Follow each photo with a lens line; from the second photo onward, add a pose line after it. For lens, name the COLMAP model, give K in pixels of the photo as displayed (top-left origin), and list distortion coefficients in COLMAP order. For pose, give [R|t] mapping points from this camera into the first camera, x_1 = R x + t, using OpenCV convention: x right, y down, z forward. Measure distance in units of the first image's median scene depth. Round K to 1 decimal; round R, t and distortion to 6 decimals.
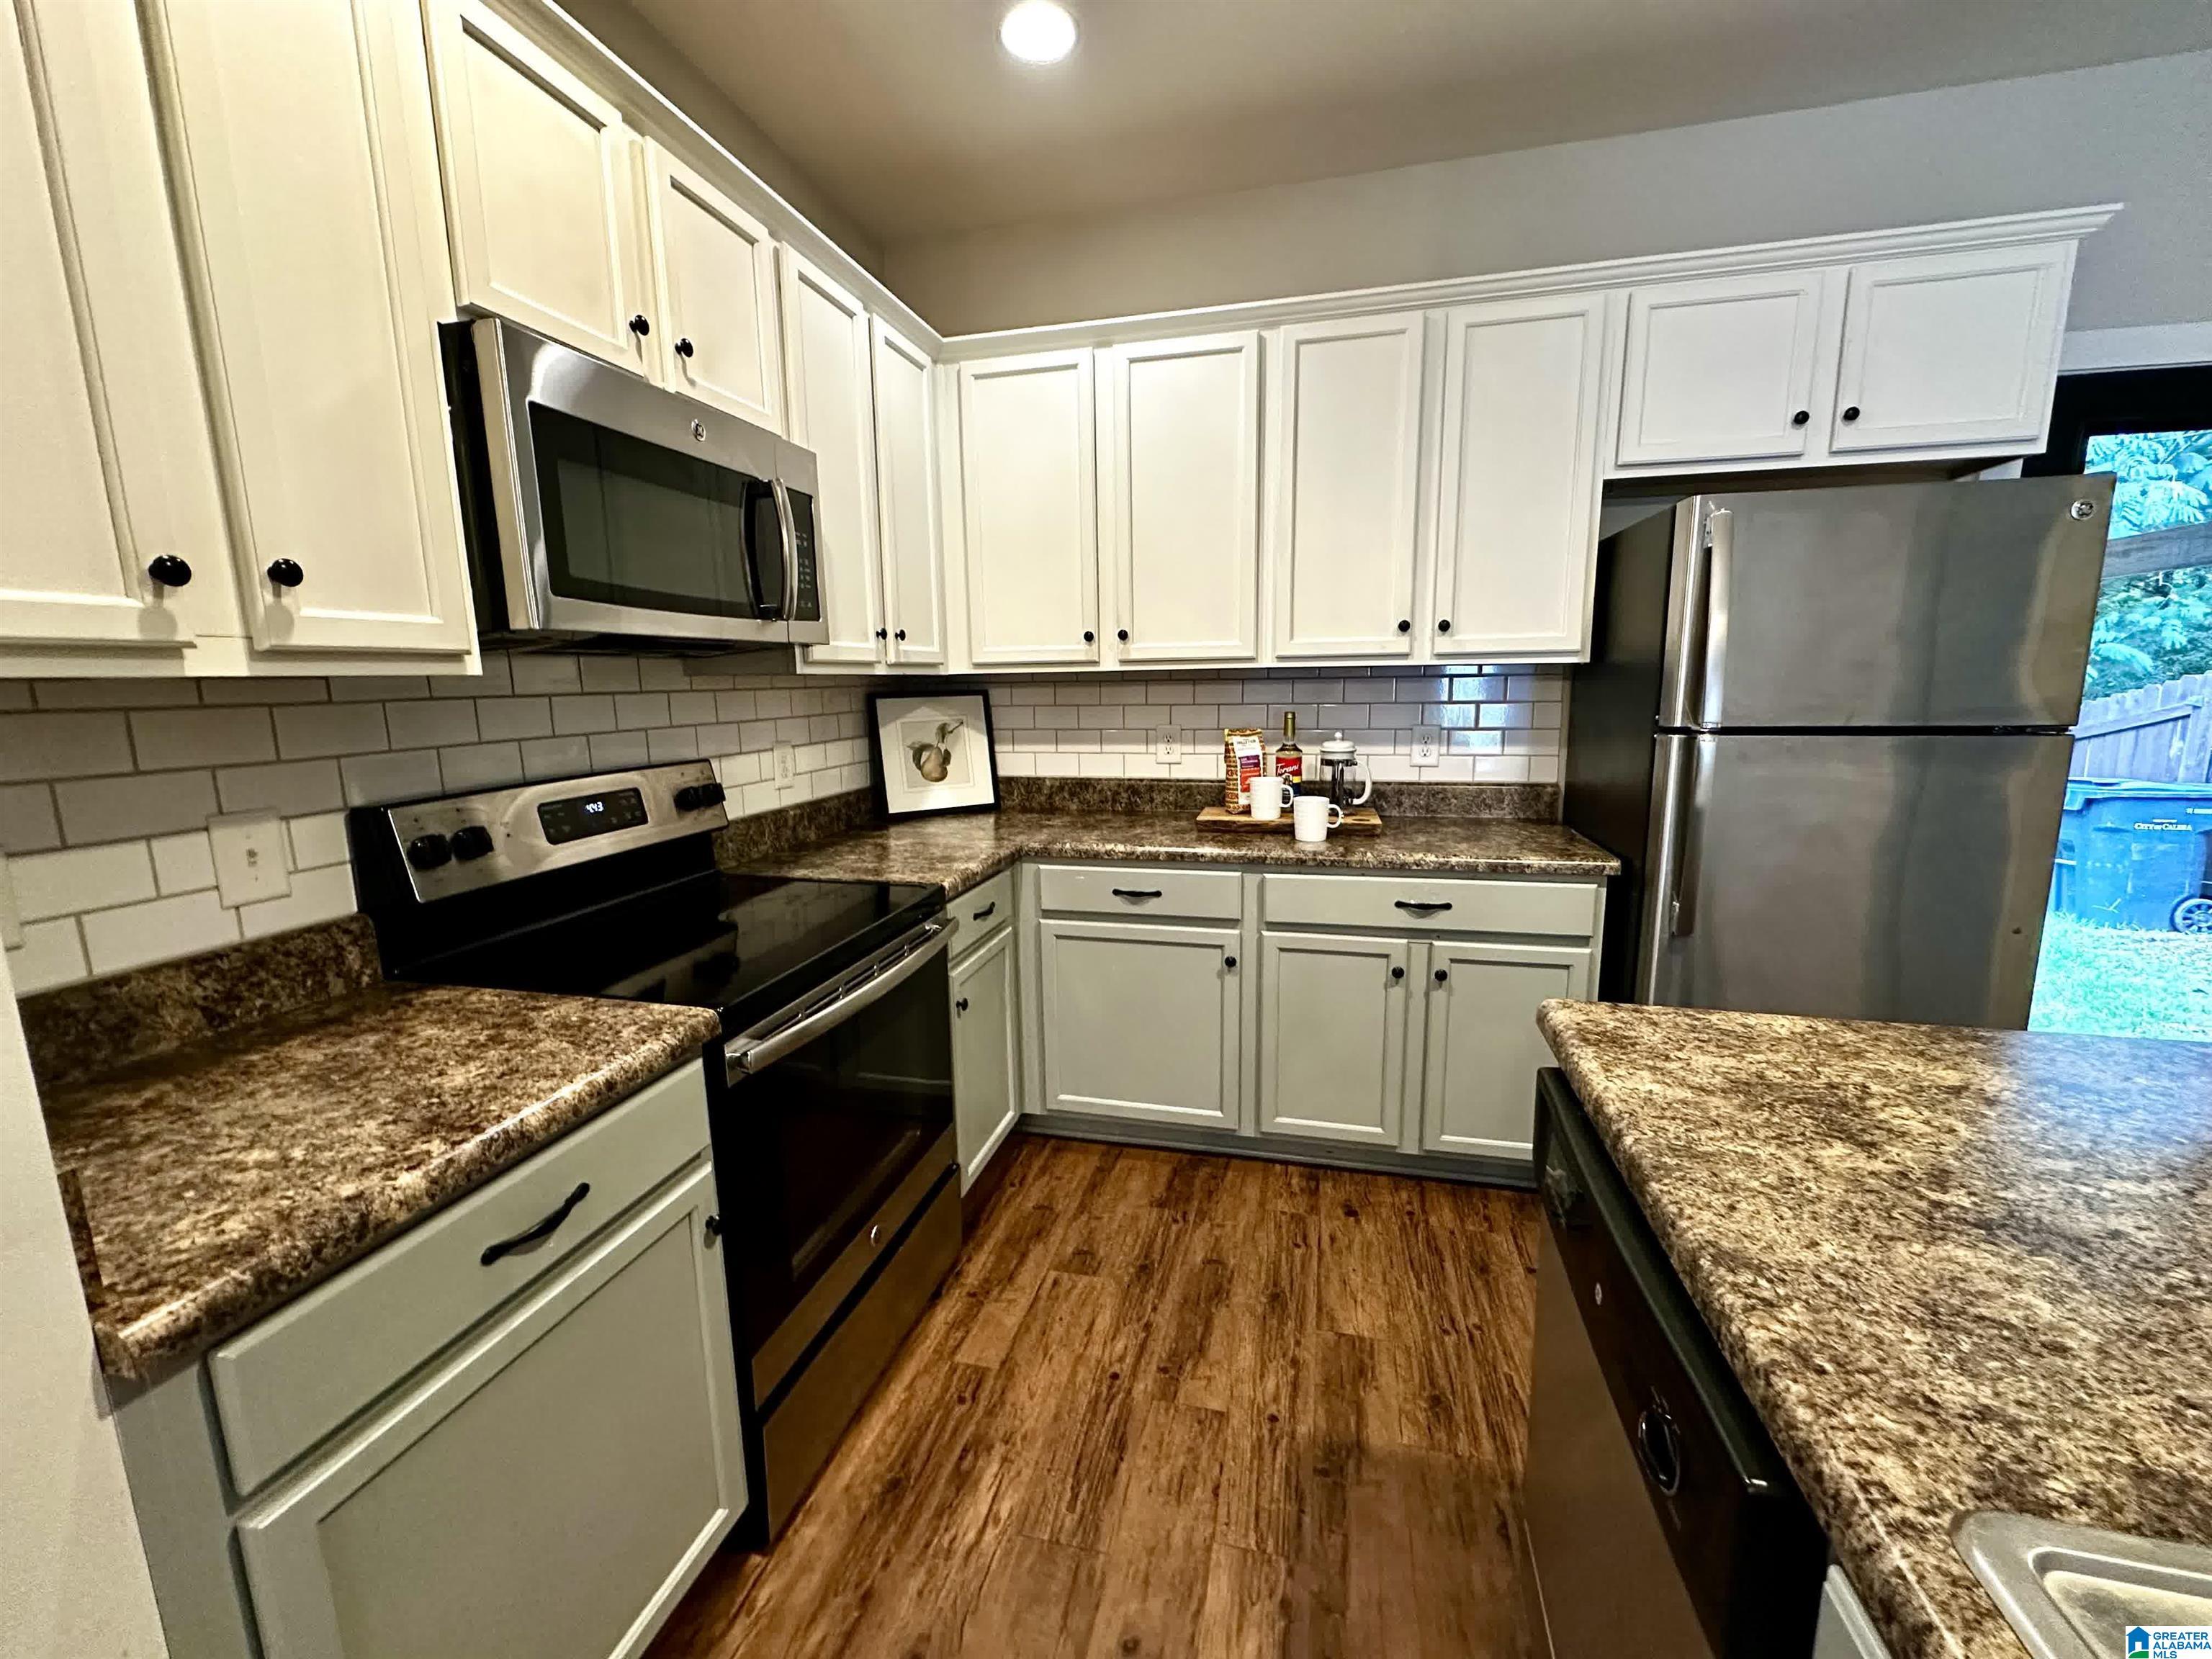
lens RADIAL K [[879.4, 0, 1108.7], [0, 879.4, 826.7], [0, 0, 1]] dist [-0.001716, -0.000301]
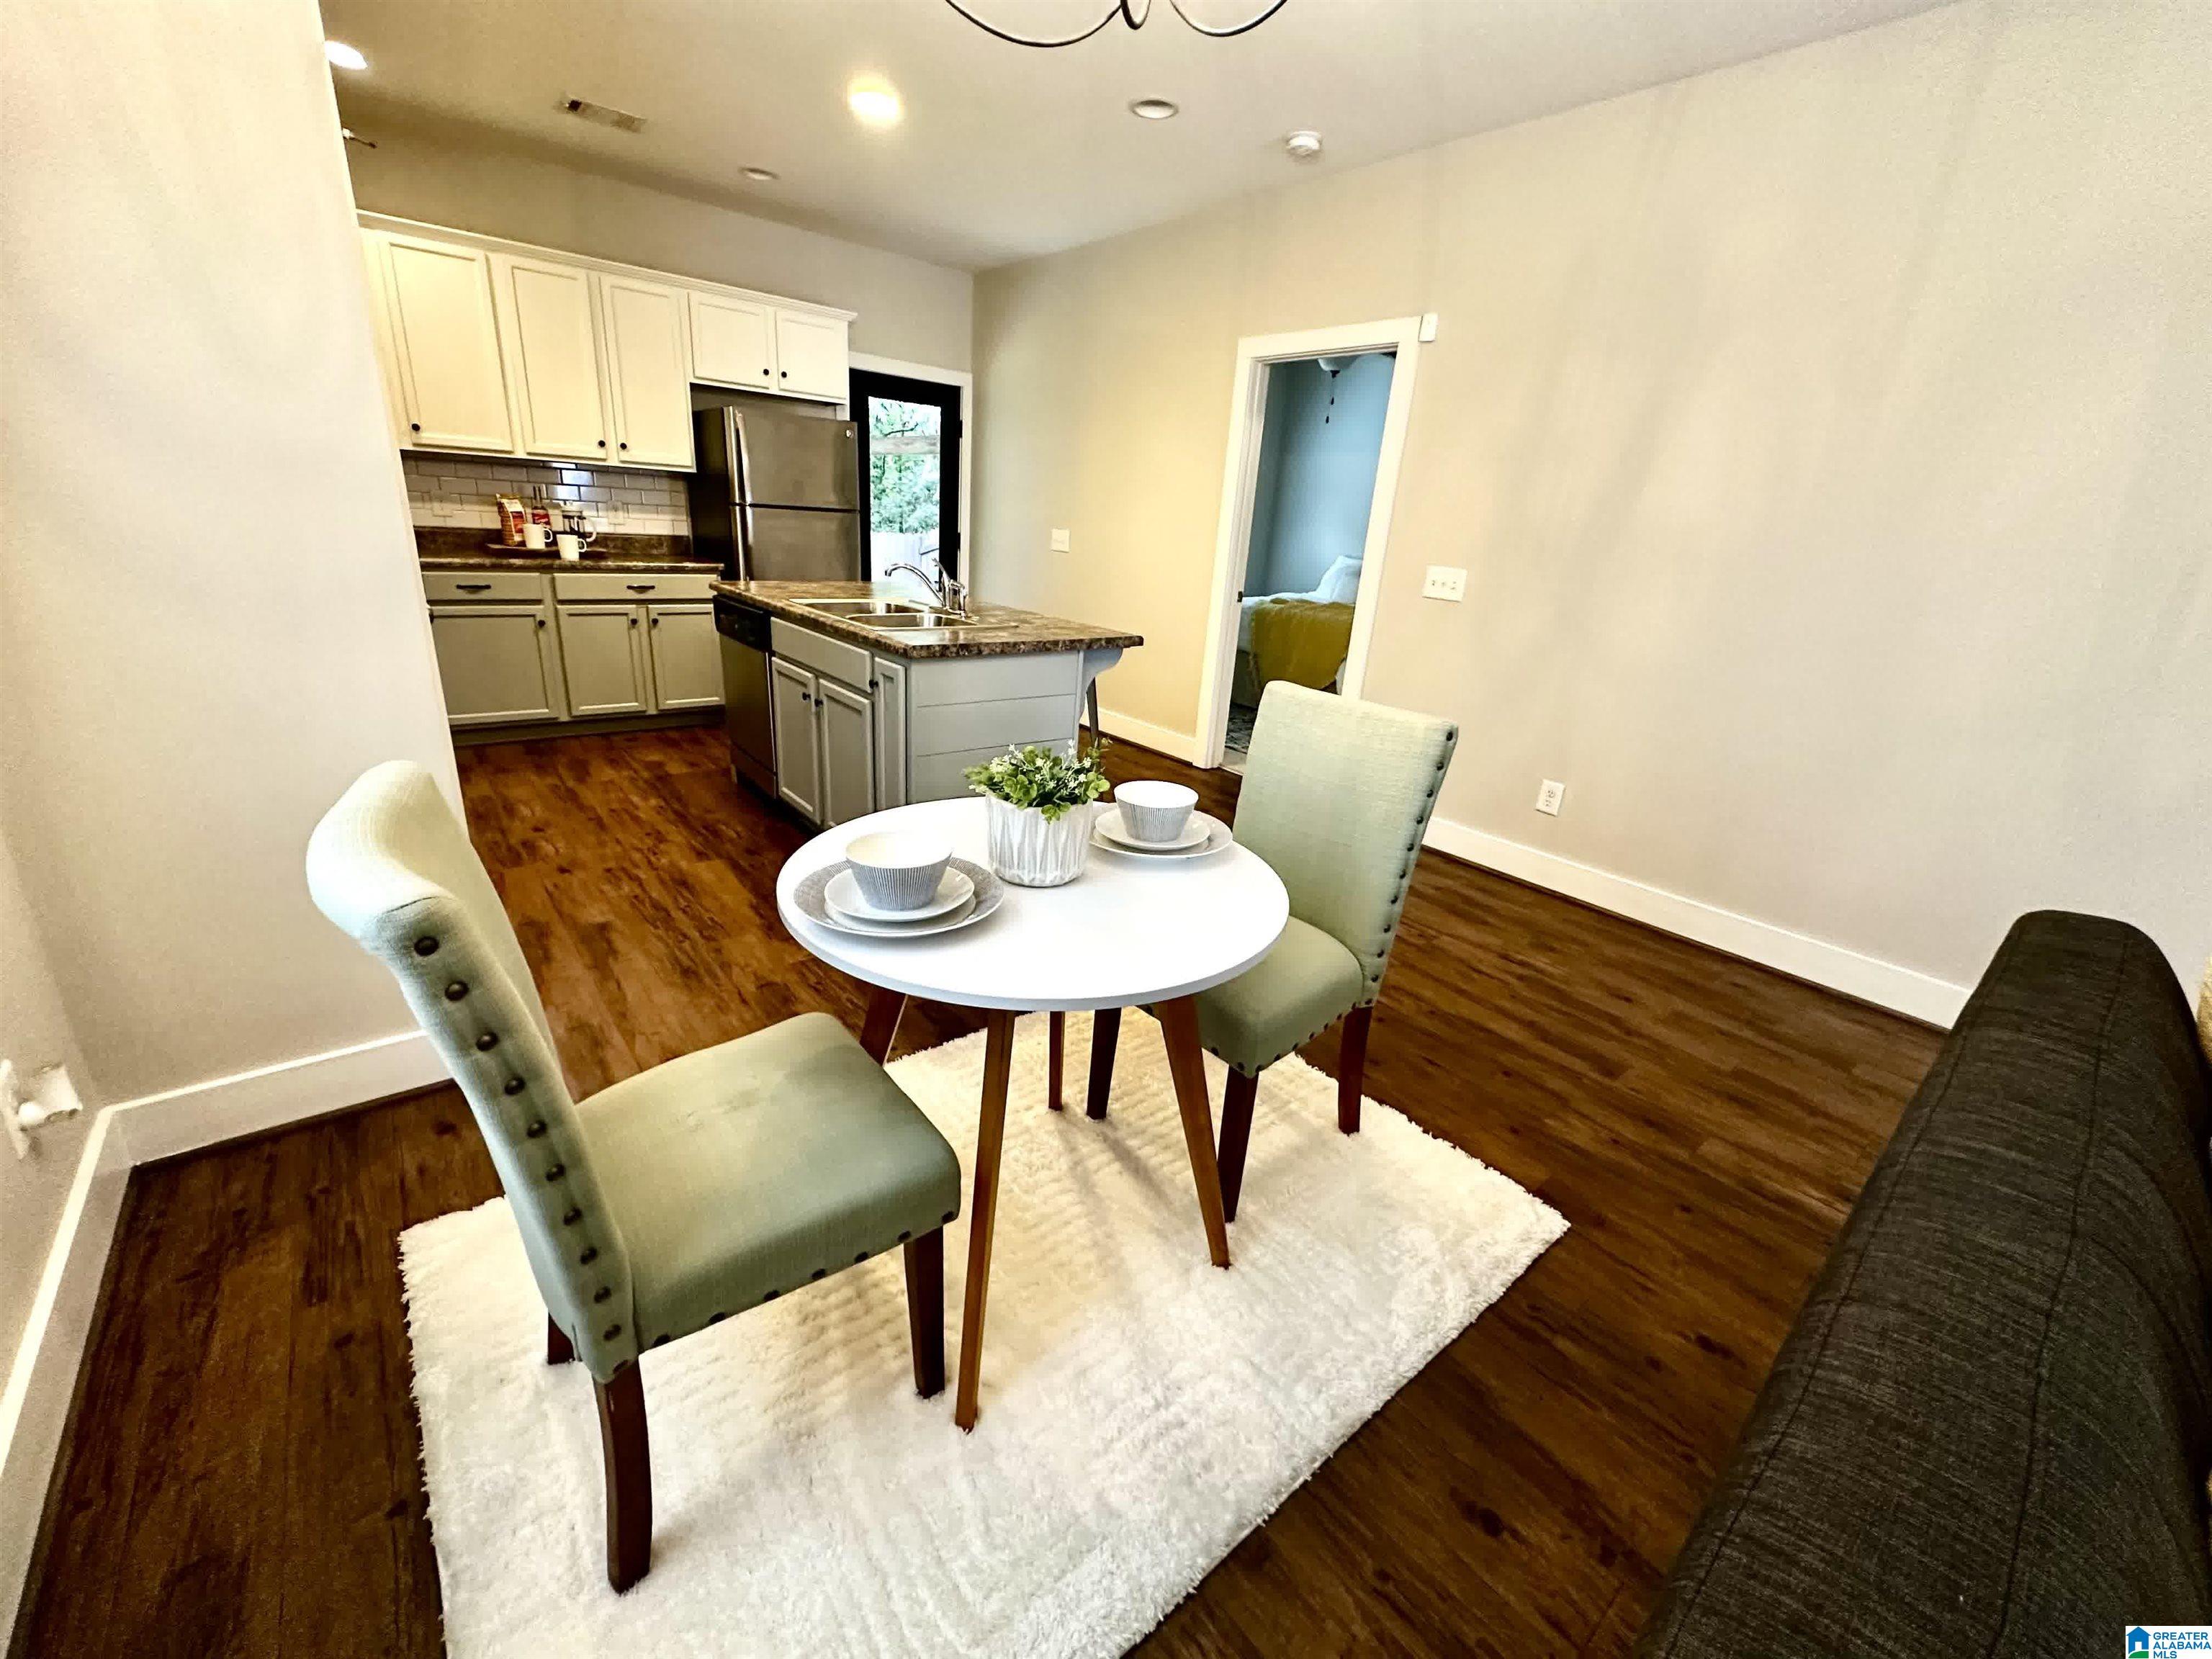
lens RADIAL K [[879.4, 0, 1096.9], [0, 879.4, 824.3], [0, 0, 1]] dist [-0.001716, -0.000301]
pose [[0.596869, -0.214498, 0.773135, -0.730989], [0.058645, 0.972688, 0.224587, 0.229810], [-0.800193, -0.088709, 0.593146, -1.160378]]
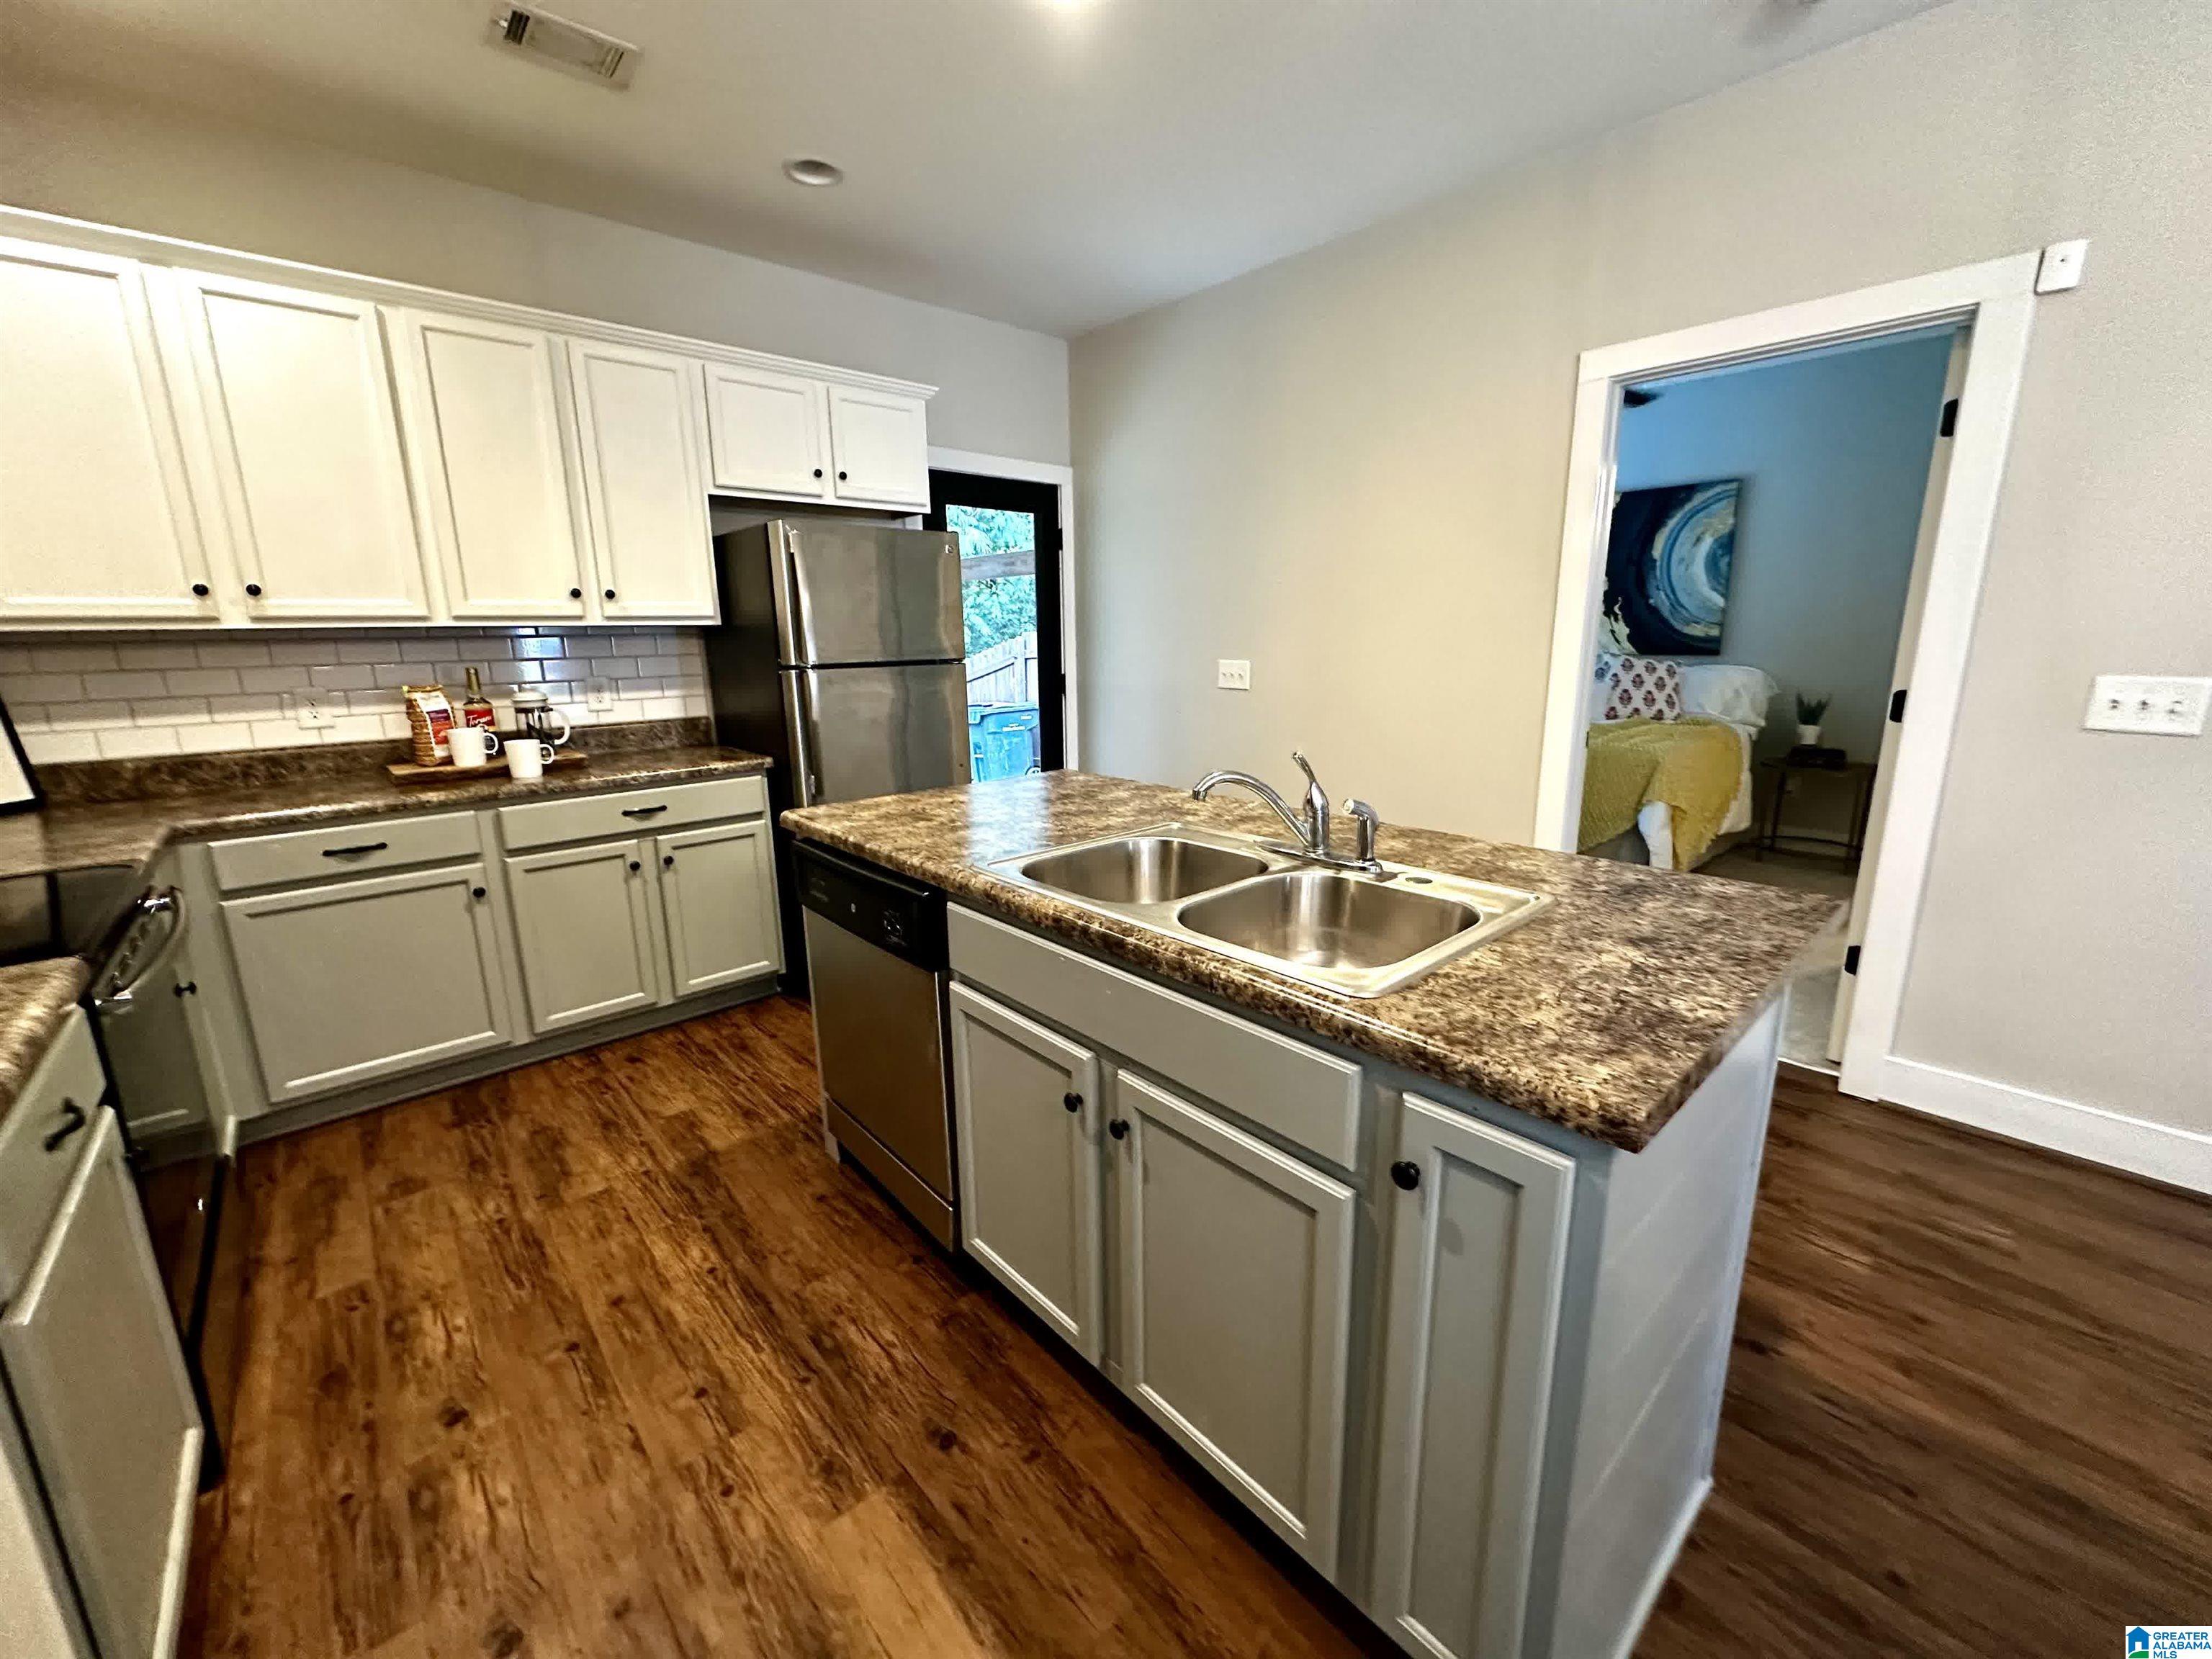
lens RADIAL K [[879.4, 0, 1098.6], [0, 879.4, 825.1], [0, 0, 1]] dist [-0.001716, -0.000301]
pose [[0.562034, -0.171297, 0.809182, -0.318282], [0.145368, 0.983549, 0.107241, 0.067694], [-0.814240, 0.057356, 0.577689, -0.296834]]
